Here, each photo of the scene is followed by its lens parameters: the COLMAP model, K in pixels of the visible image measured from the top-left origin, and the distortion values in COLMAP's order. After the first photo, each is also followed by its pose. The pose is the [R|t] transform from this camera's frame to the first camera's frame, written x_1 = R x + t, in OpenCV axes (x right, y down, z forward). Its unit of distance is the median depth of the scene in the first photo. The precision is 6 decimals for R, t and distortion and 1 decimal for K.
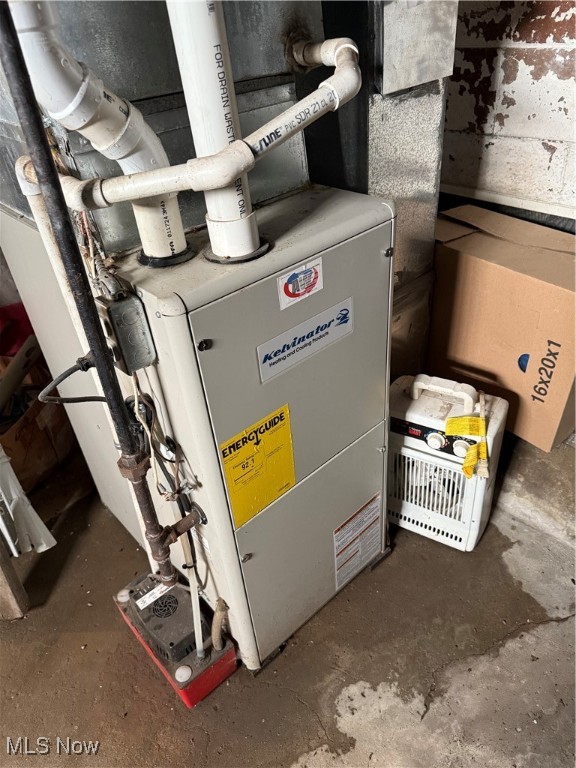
lens RADIAL K [[543.5, 0, 285.9], [0, 543.5, 380.6], [0, 0, 1]] dist [0.013458, -0.010766]
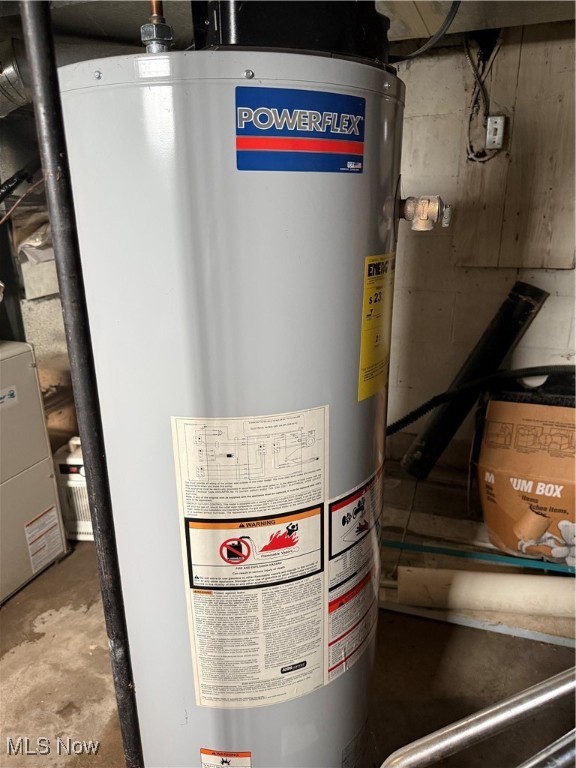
lens RADIAL K [[543.5, 0, 285.5], [0, 543.5, 387.6], [0, 0, 1]] dist [0.013458, -0.010766]
pose [[0.884258, -0.070403, 0.461662, 0.052636], [0.198083, 0.951780, -0.234259, 0.440653], [-0.422908, 0.298593, 0.855565, -1.006565]]
